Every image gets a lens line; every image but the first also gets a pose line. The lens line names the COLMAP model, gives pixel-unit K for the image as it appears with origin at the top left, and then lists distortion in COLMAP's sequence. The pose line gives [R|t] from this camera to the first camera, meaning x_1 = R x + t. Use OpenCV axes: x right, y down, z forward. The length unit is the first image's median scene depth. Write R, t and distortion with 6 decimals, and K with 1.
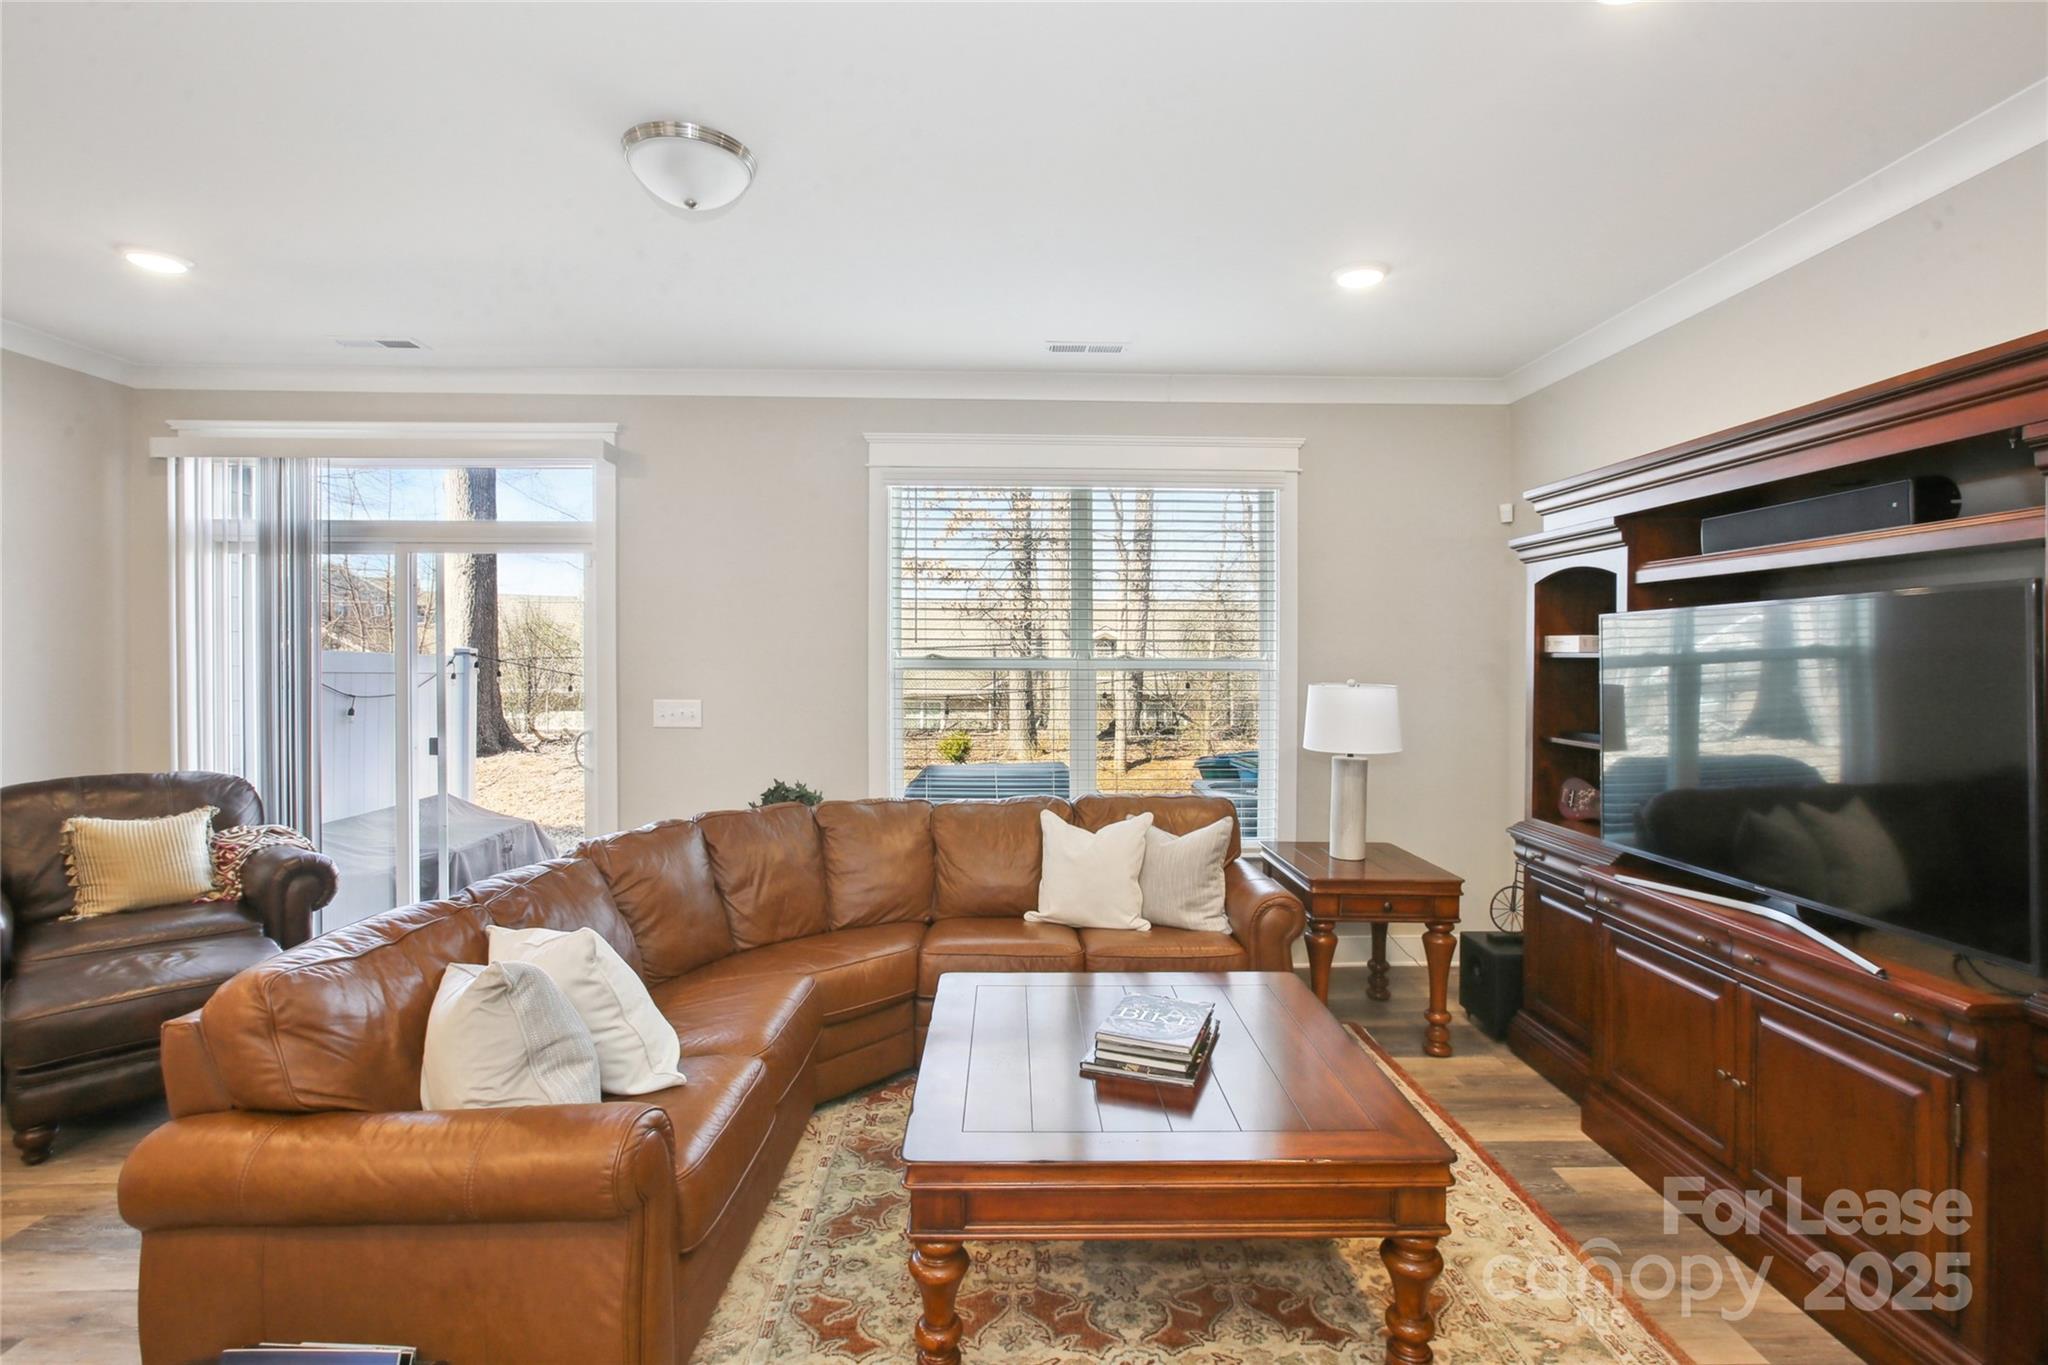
lens RADIAL K [[954.0, 0, 1023.7], [0, 954.0, 655.9], [0, 0, 1]] dist [-0.010734, 0.009154]
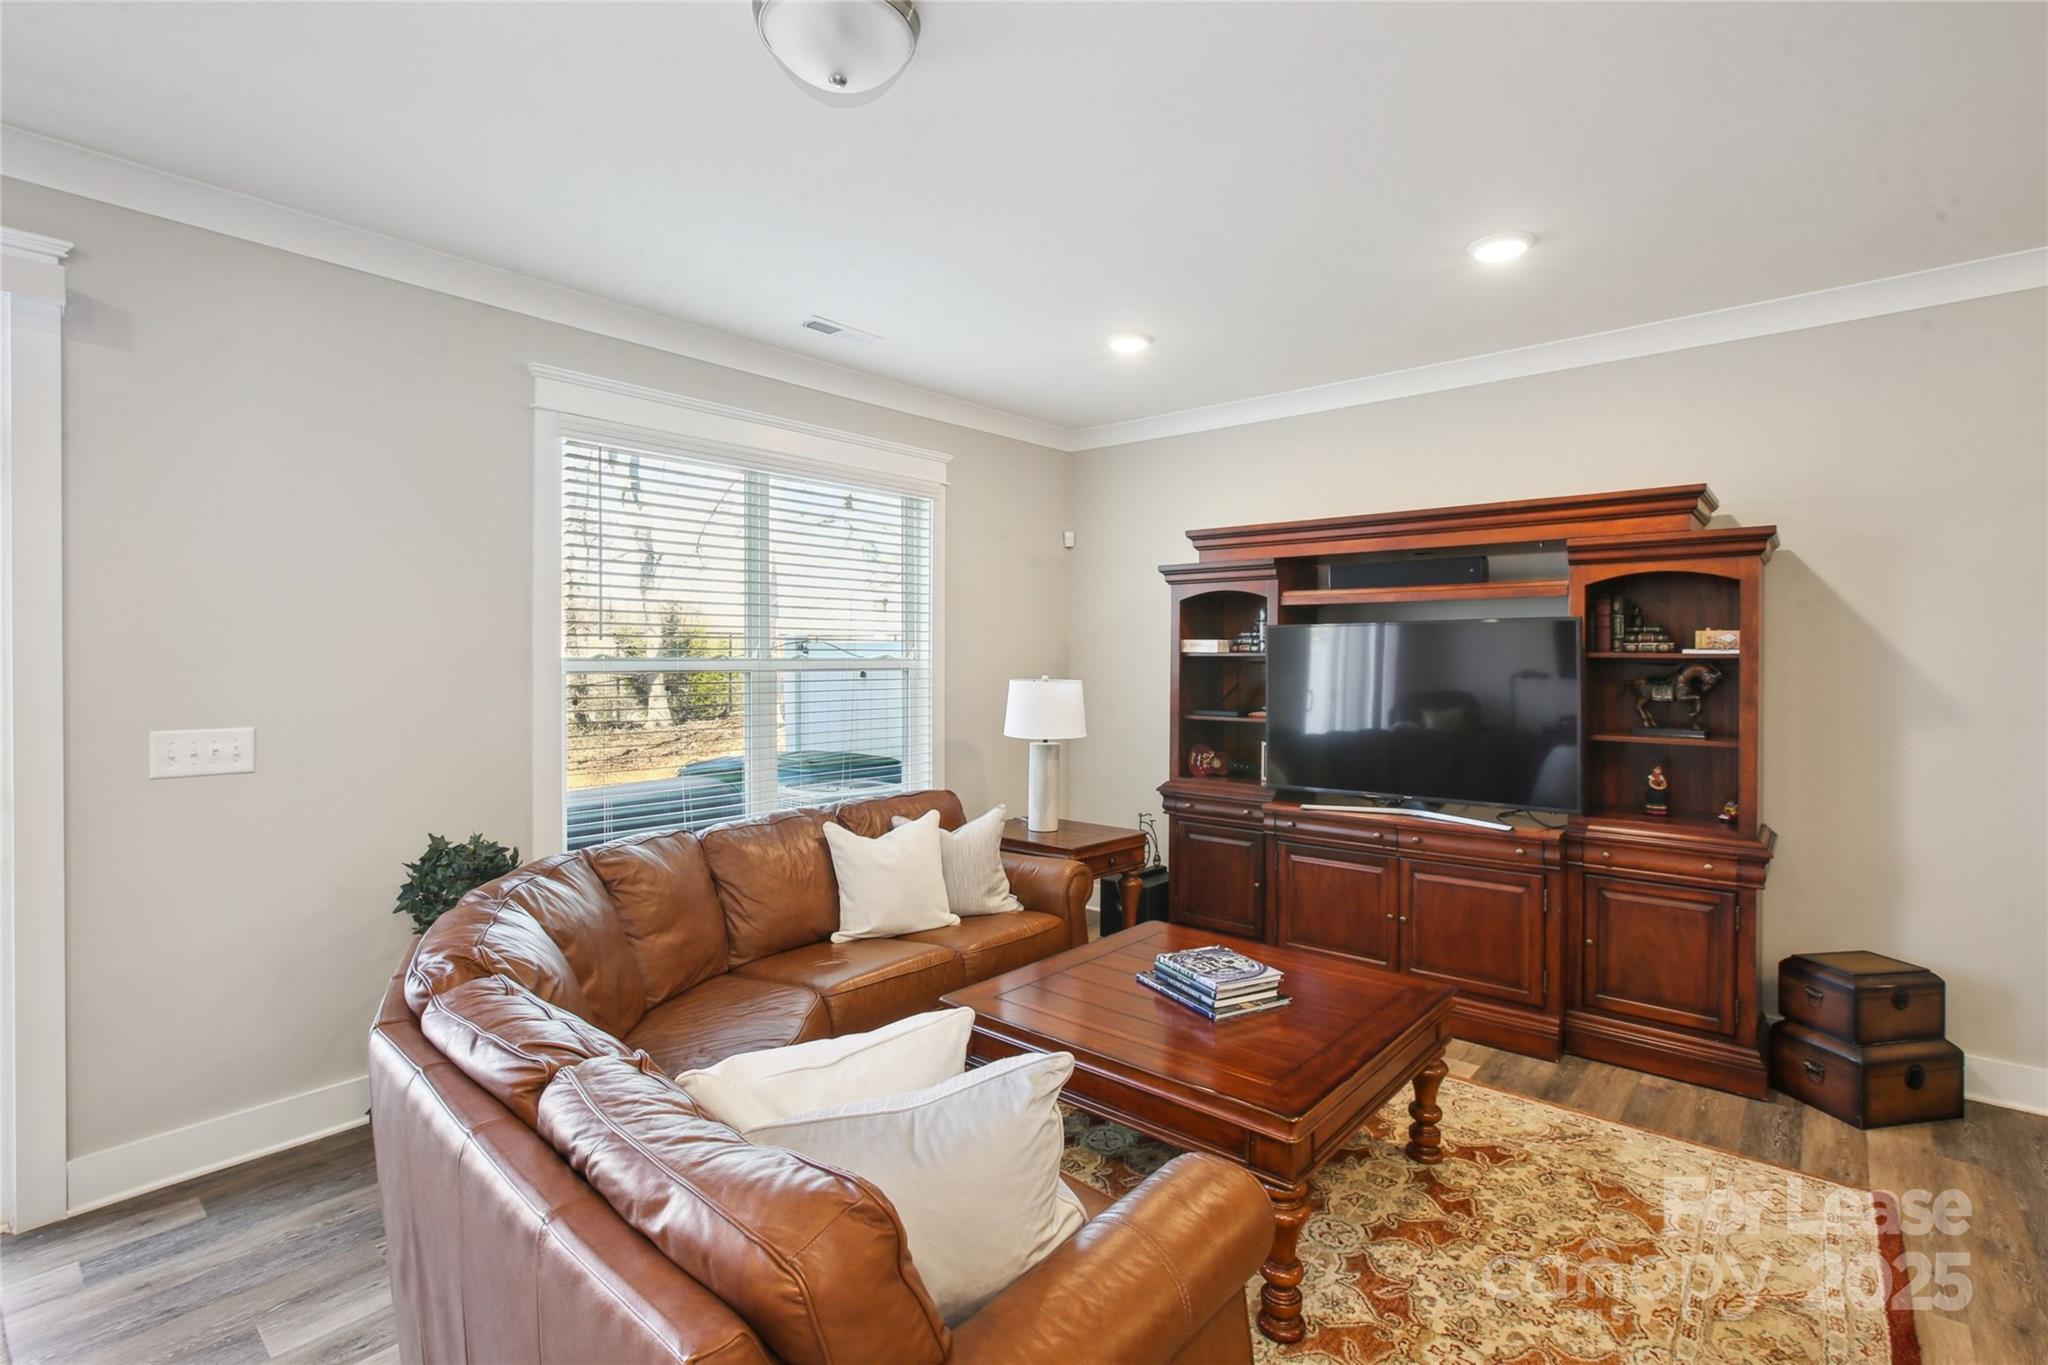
lens RADIAL K [[965.3, 0, 1019.8], [0, 965.3, 656.0], [0, 0, 1]] dist [-0.015292, 0.006123]
pose [[0.668903, -0.001865, 0.743347, -0.566673], [0.001733, 0.999998, 0.000949, -0.000386], [-0.743348, 0.000654, 0.668905, 0.244220]]
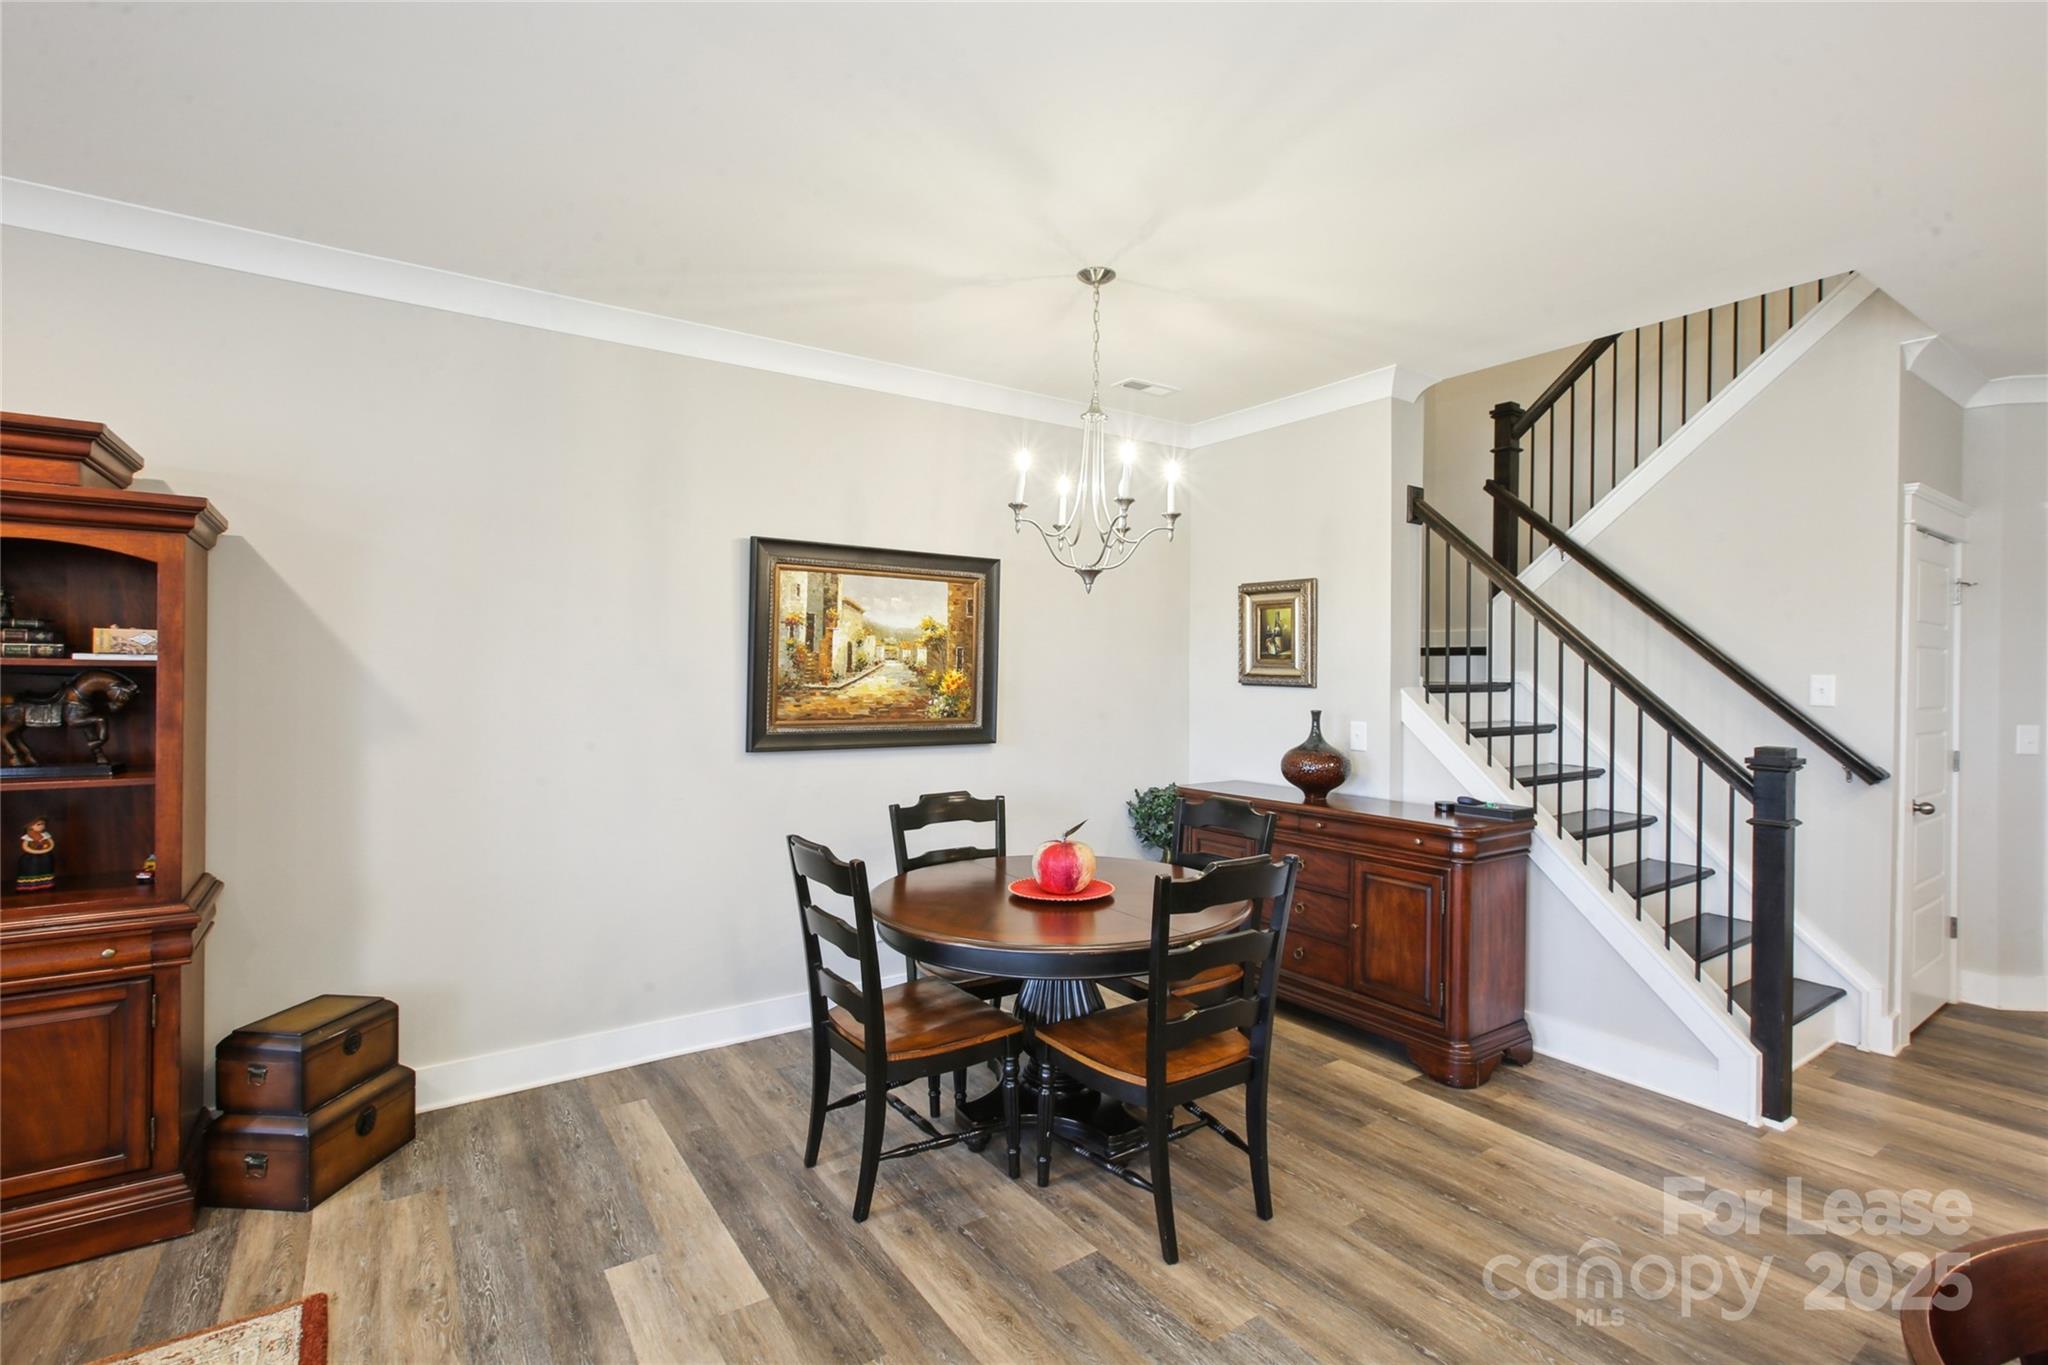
lens RADIAL K [[940.4, 0, 1024.0], [0, 940.4, 682.5], [0, 0, 1]] dist [-0.010640, -0.000203]
pose [[-0.540409, -0.016667, 0.841238, -0.338516], [-0.011411, 0.999857, 0.012479, -0.000314], [-0.841325, -0.002856, -0.540522, 0.183375]]
